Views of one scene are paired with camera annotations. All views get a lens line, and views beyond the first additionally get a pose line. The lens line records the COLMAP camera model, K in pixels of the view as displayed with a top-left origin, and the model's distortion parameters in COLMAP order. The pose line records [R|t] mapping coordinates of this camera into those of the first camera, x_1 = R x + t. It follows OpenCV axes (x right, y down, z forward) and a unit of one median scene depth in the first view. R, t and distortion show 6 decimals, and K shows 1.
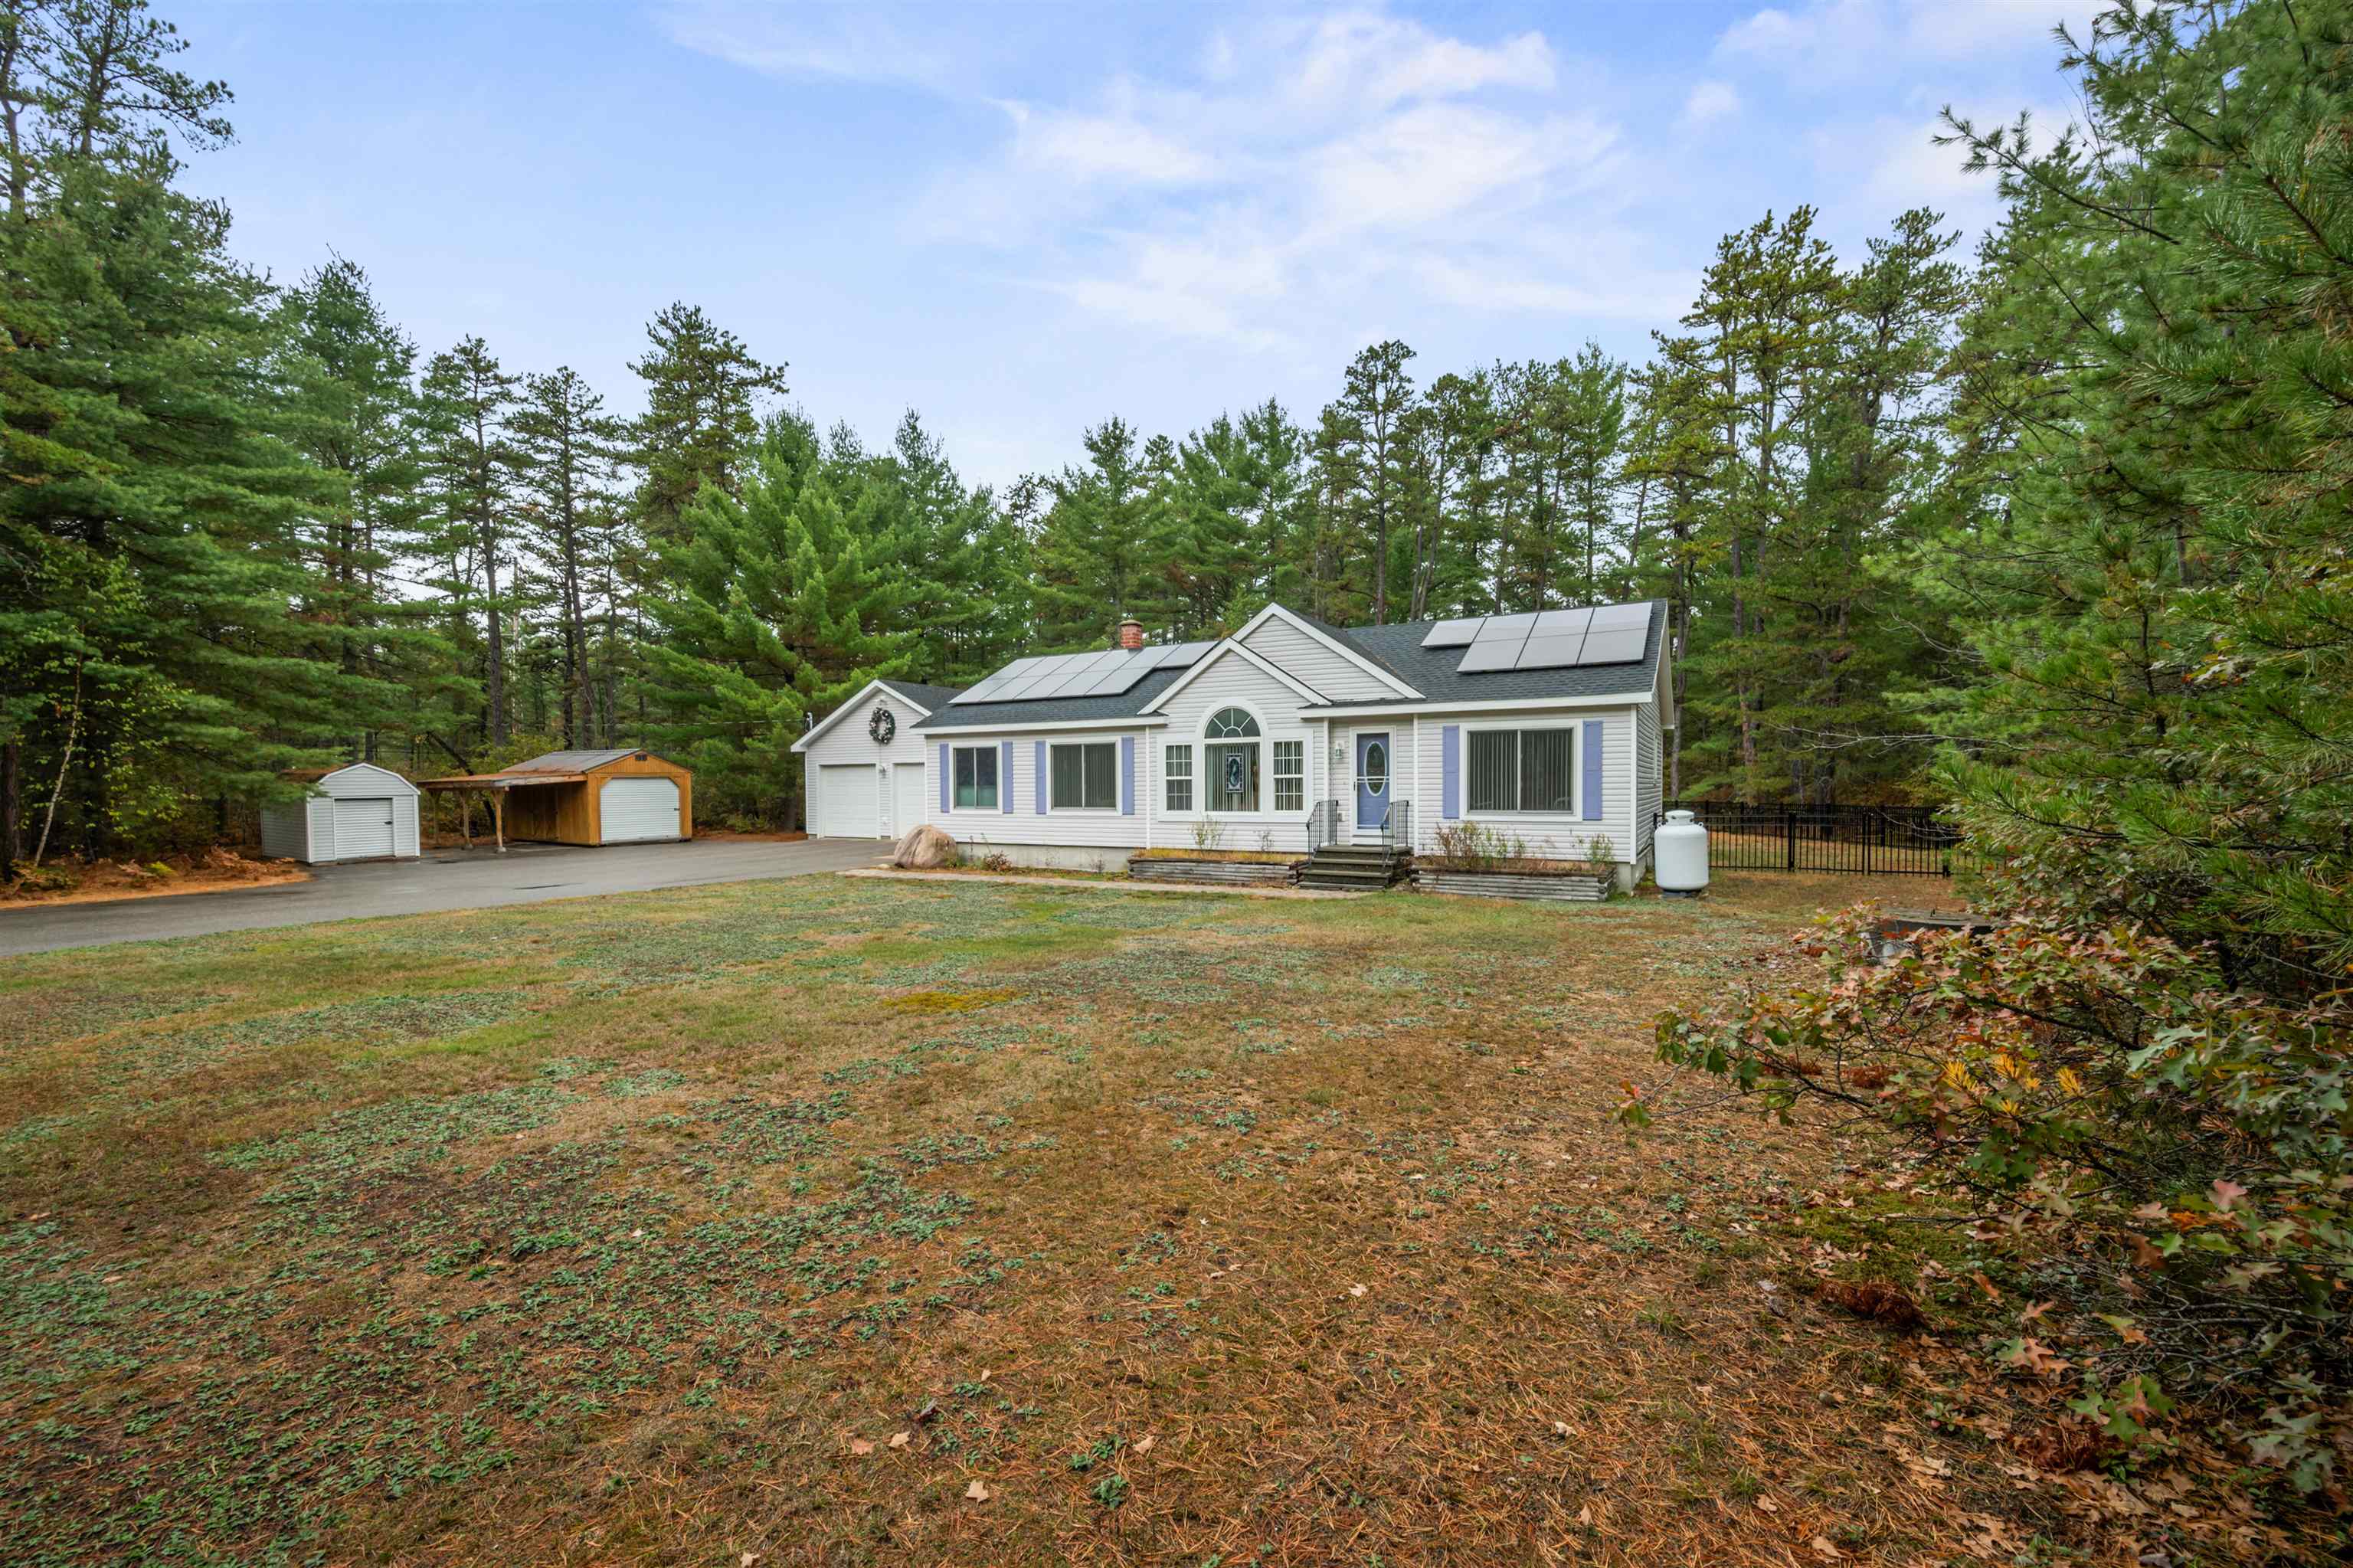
lens RADIAL K [[924.0, 0, 1171.4], [0, 924.0, 823.6], [0, 0, 1]] dist [-0.006431, 0.001390]
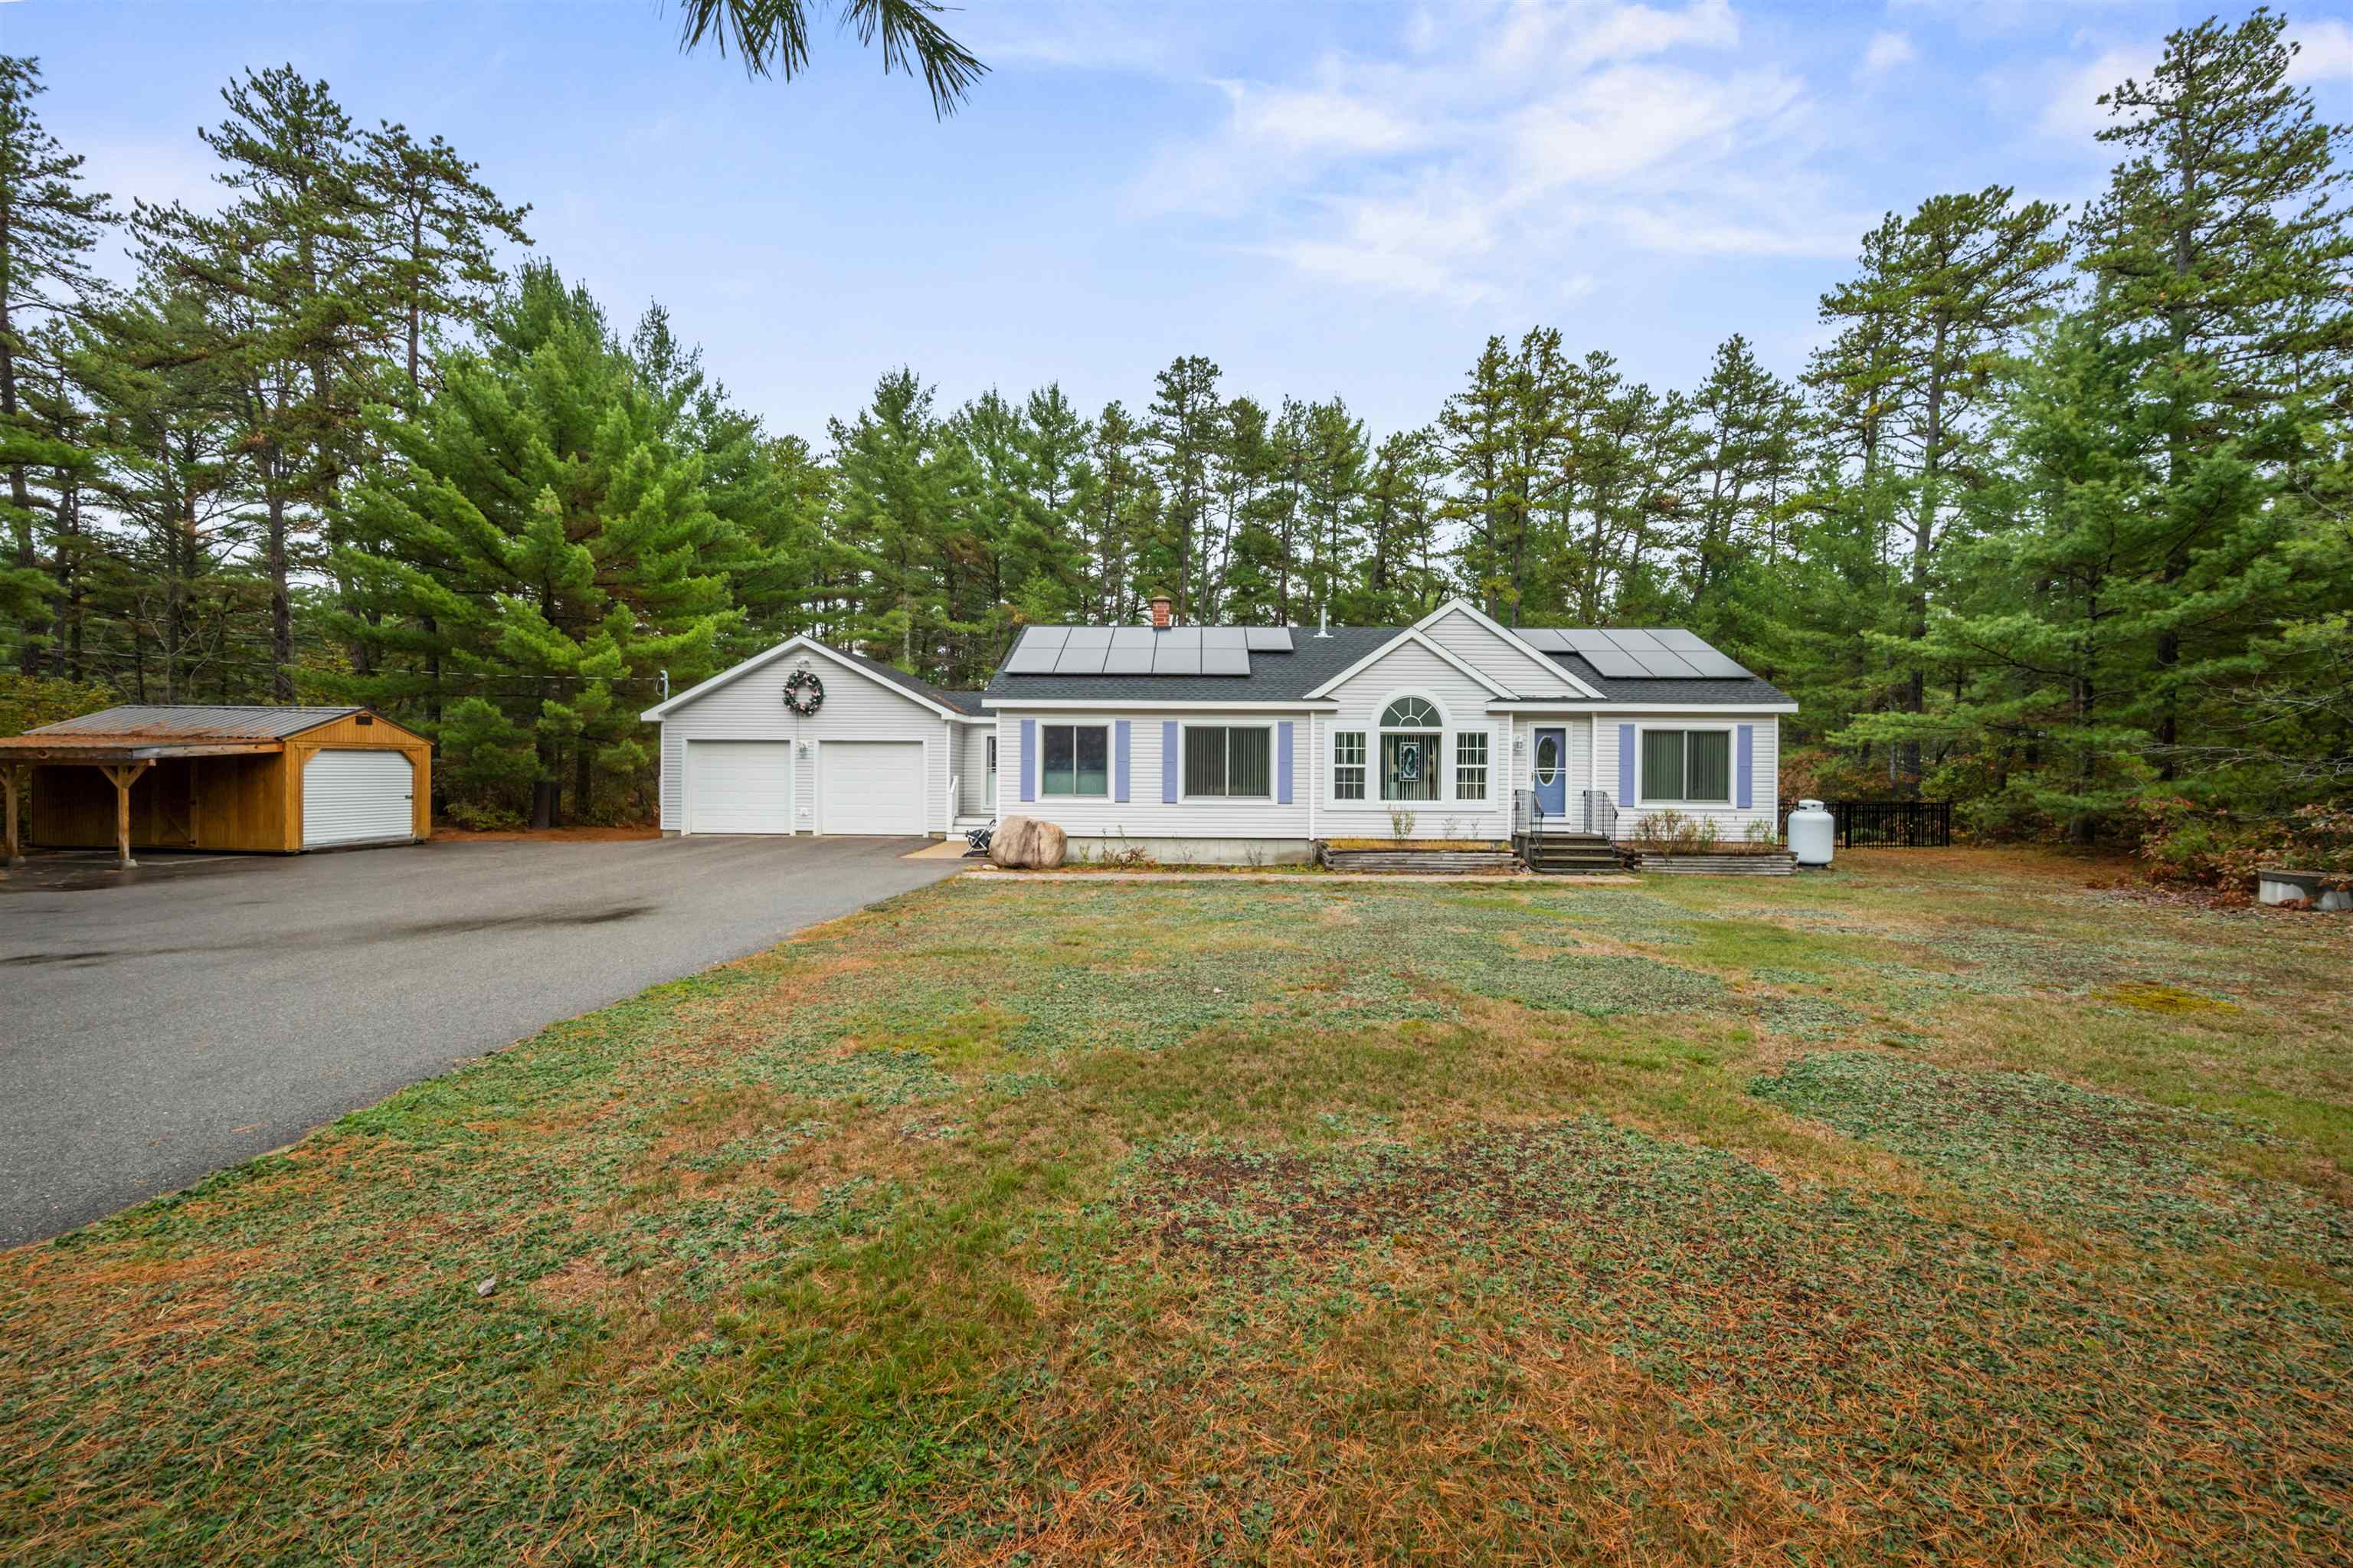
lens RADIAL K [[924.0, 0, 1174.2], [0, 924.0, 779.3], [0, 0, 1]] dist [-0.006431, 0.001390]
pose [[0.884087, 0.013868, 0.467117, -0.599828], [0.005811, 0.999156, -0.040663, 0.003098], [-0.467287, 0.038664, 0.883260, 0.225775]]
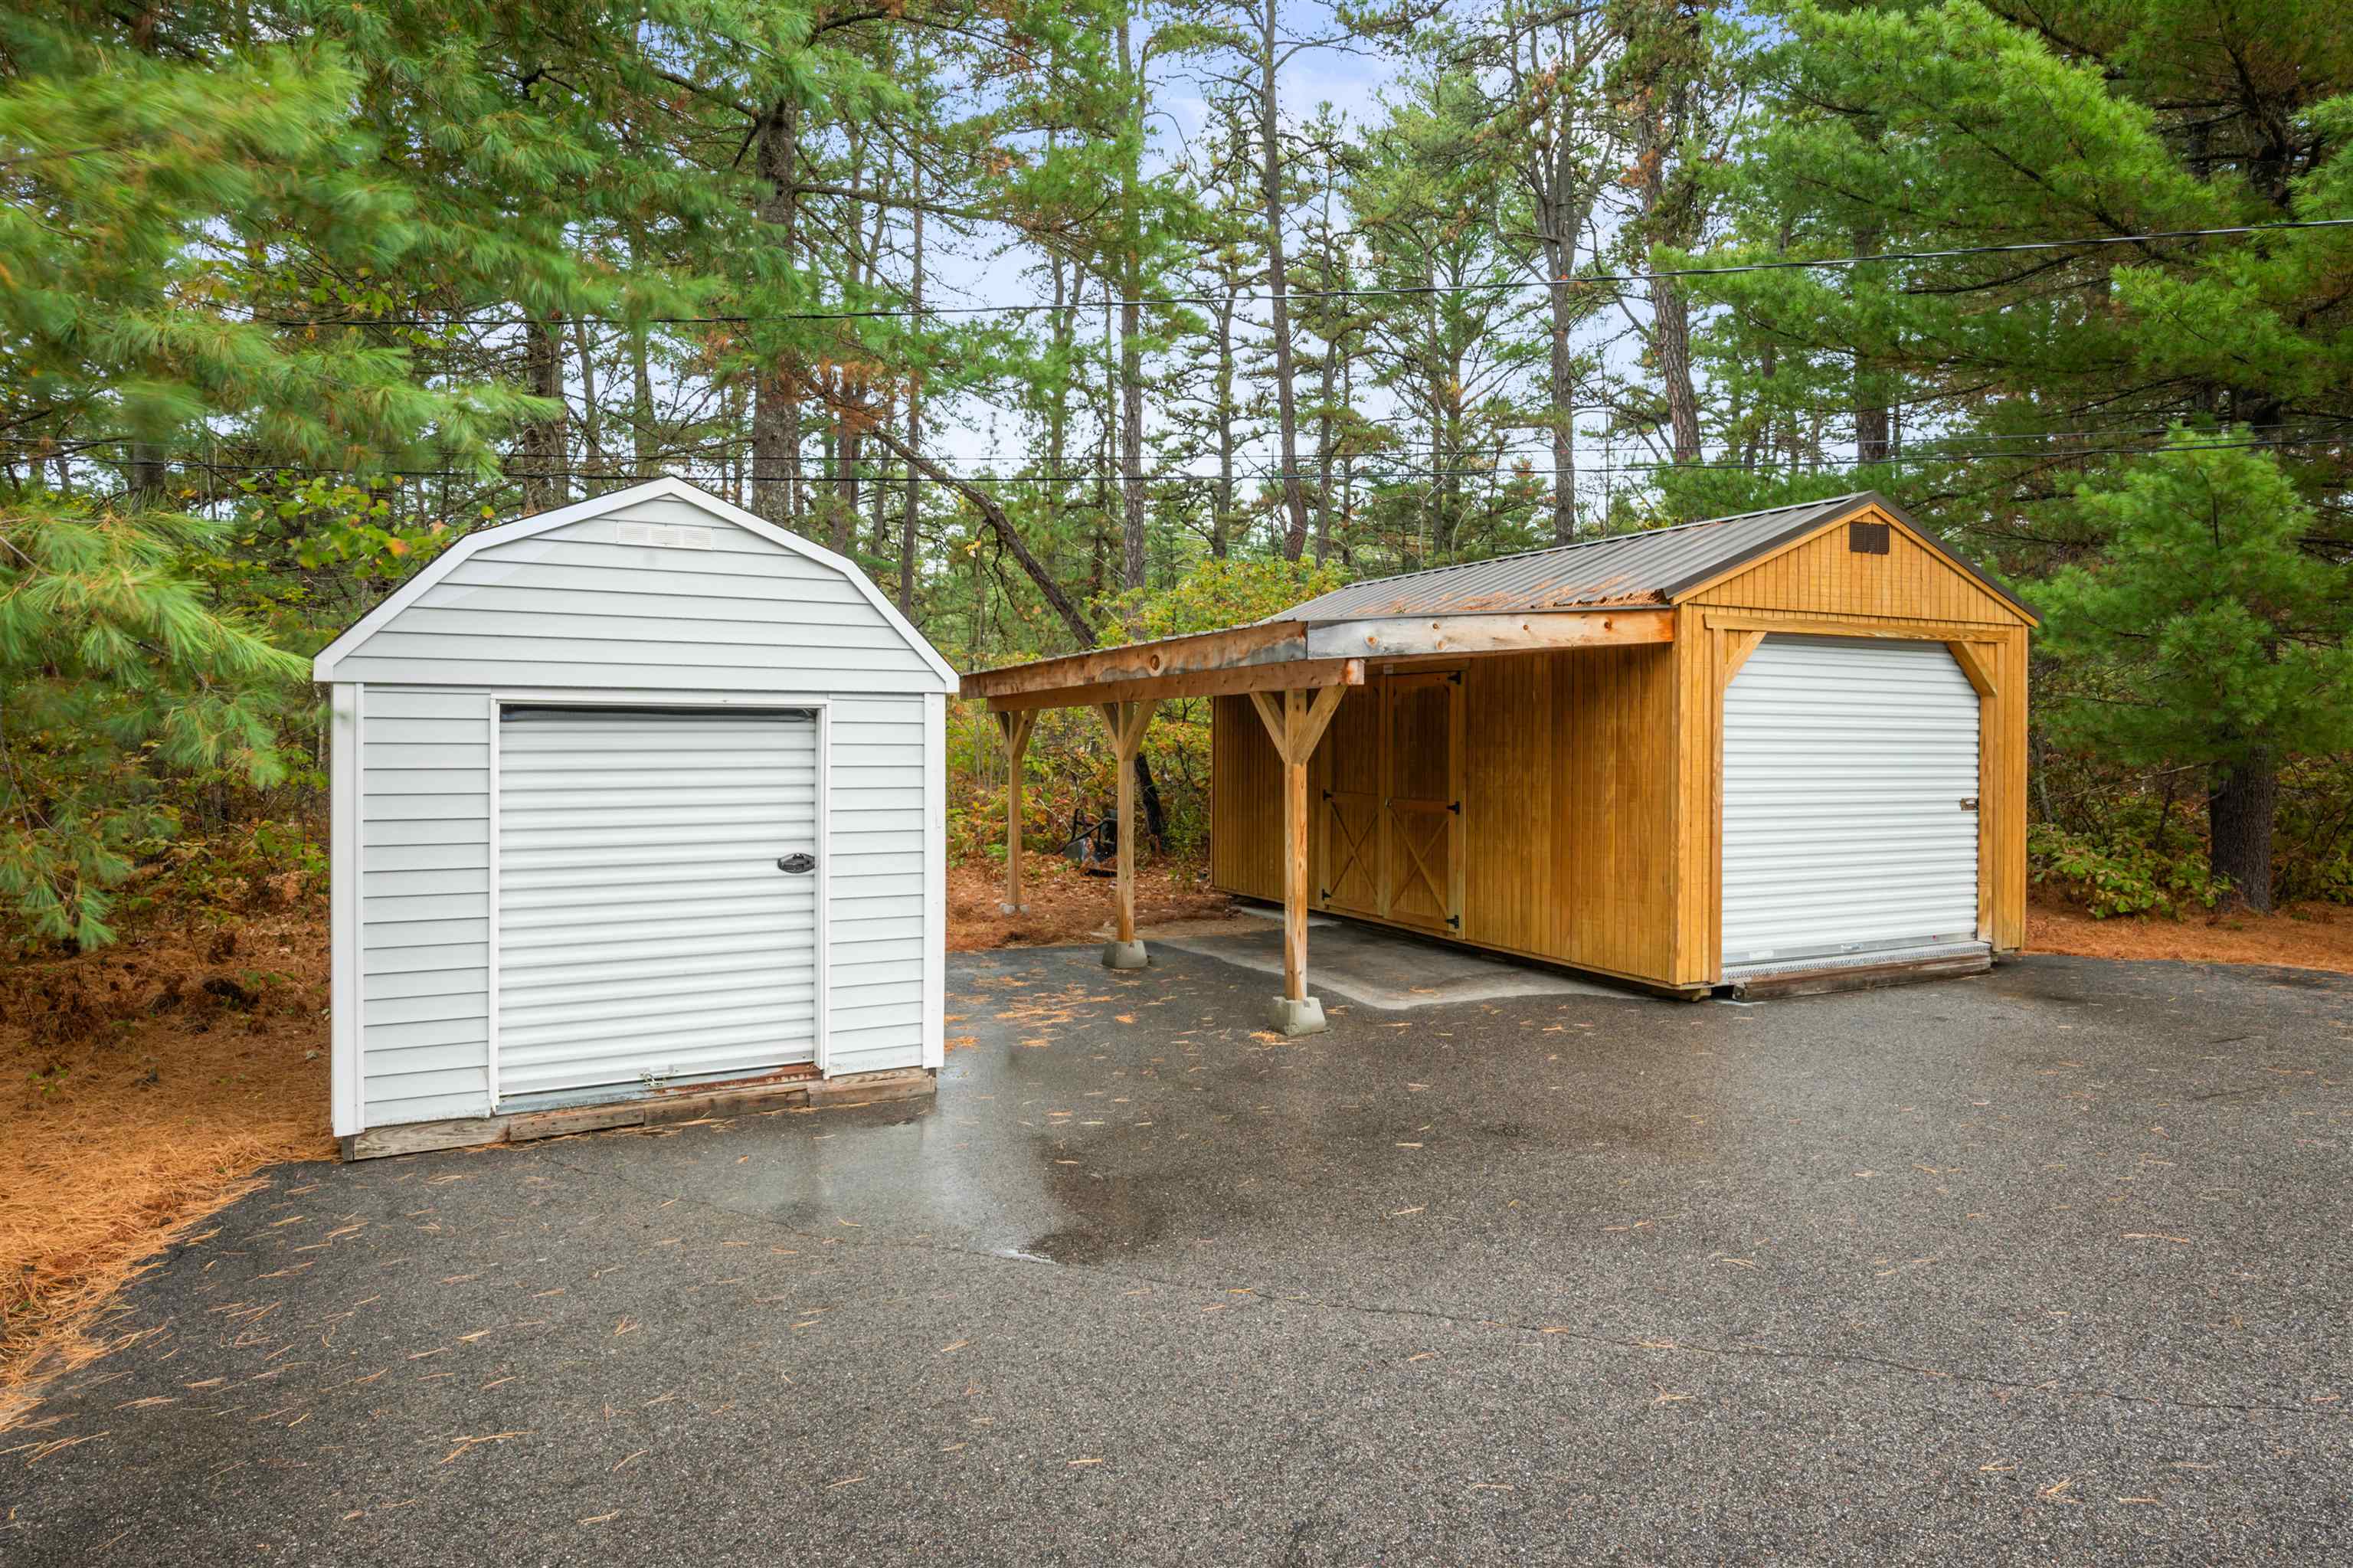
lens RADIAL K [[1380.5, 0, 1193.6], [0, 1380.5, 771.3], [0, 0, 1]] dist [-0.006557, -0.000277]
pose [[0.867857, 0.024260, -0.496222, -0.904787], [-0.038293, 0.999102, -0.018126, -0.019171], [0.495336, 0.034732, 0.868007, 1.111199]]
